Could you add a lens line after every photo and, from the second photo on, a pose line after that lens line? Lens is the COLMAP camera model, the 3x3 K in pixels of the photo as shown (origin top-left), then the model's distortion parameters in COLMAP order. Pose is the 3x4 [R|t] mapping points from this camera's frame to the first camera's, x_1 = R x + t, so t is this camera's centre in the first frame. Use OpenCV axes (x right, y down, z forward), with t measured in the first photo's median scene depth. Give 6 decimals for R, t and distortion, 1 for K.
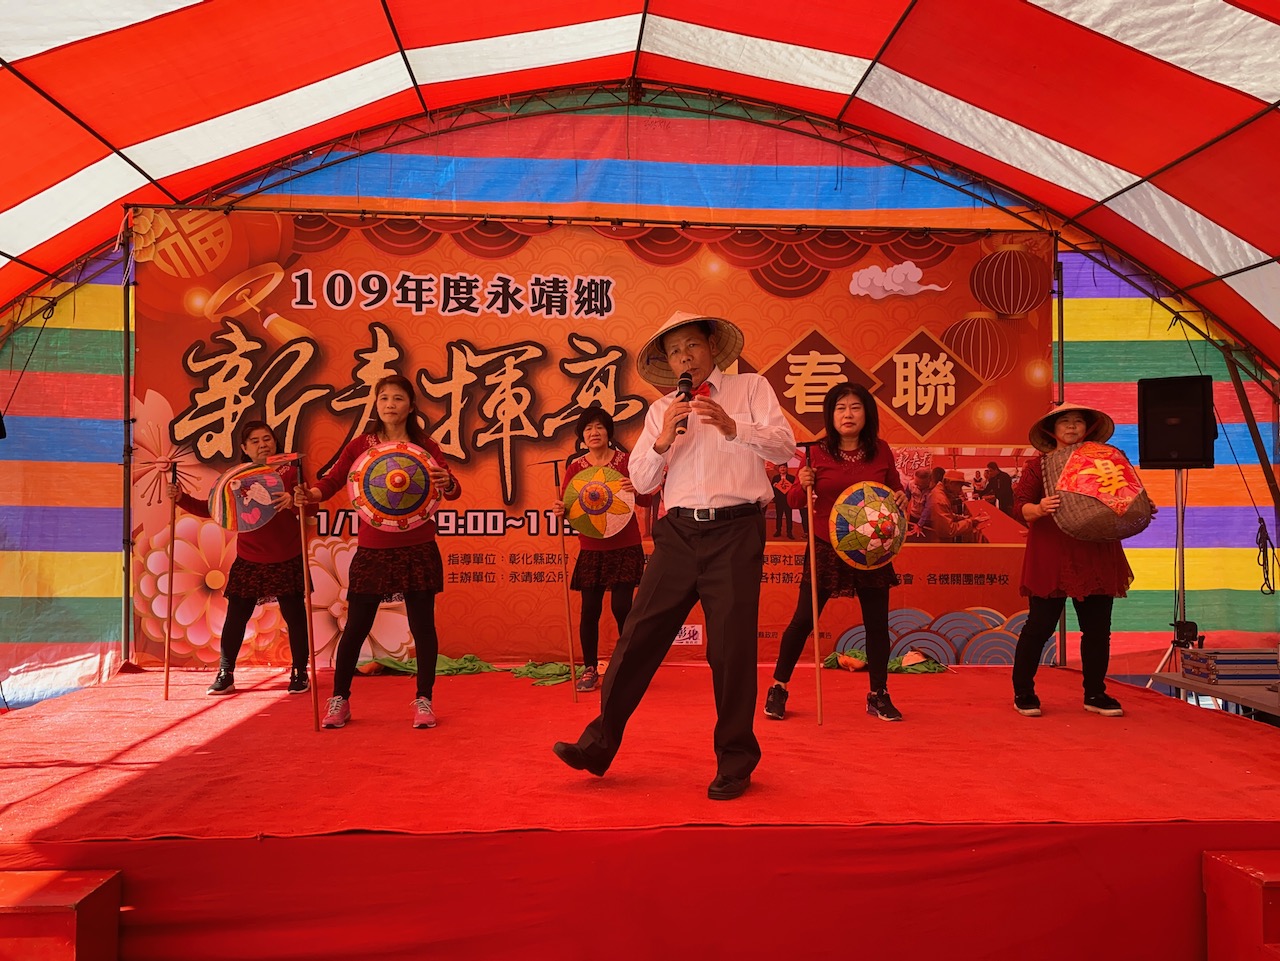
lens RADIAL K [[1099.5, 0, 633.8], [0, 1099.5, 480.5], [0, 0, 1]] dist [0.057485, -0.105667]
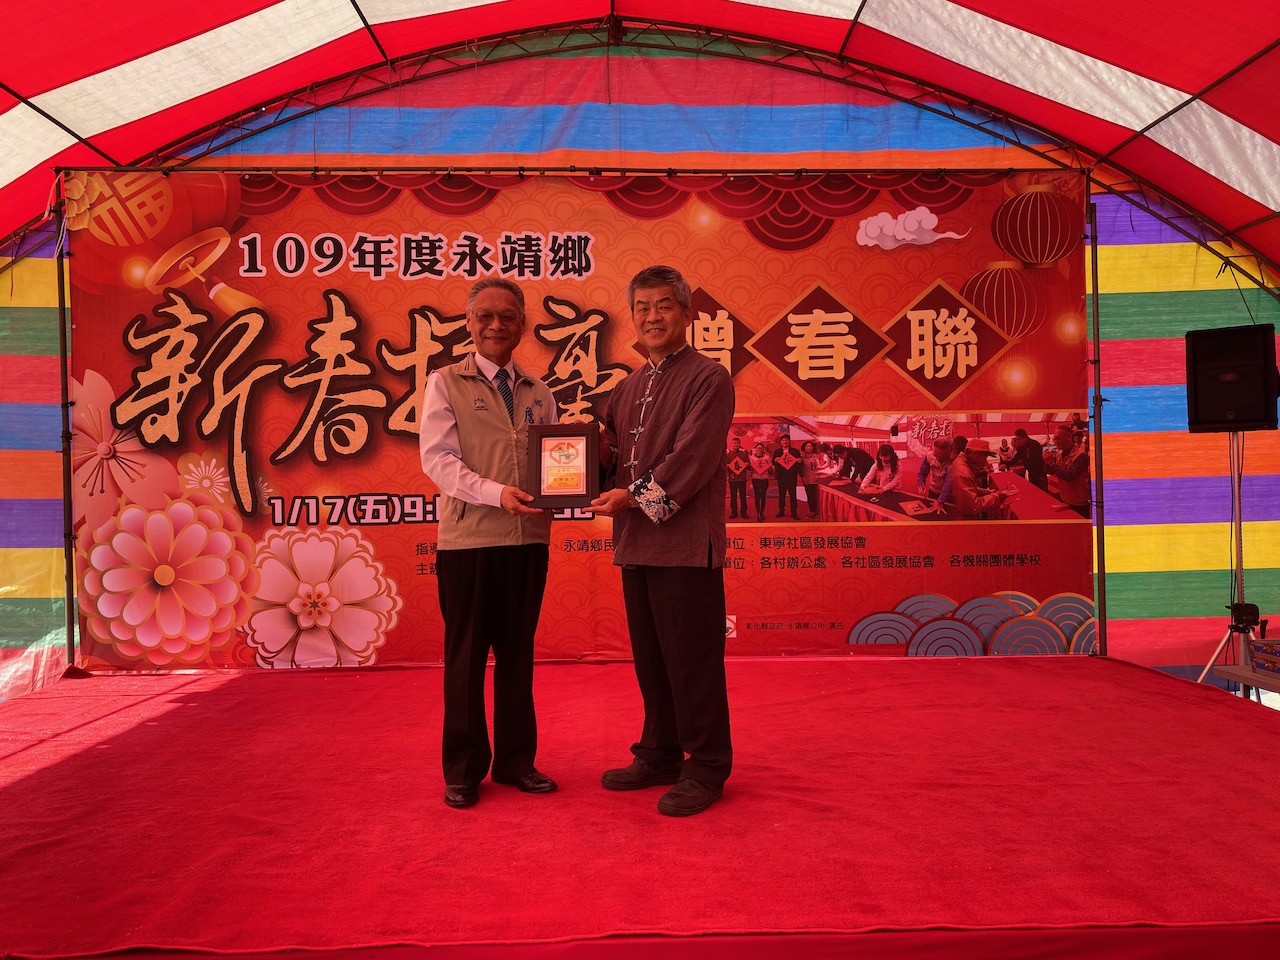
lens RADIAL K [[974.0, 0, 643.8], [0, 974.0, 477.0], [0, 0, 1]] dist [0.030399, -0.039690]
pose [[0.998939, -0.020247, -0.041357, 0.053384], [0.020731, 0.999721, 0.011316, 0.007166], [0.041117, -0.012161, 0.999080, 0.202897]]
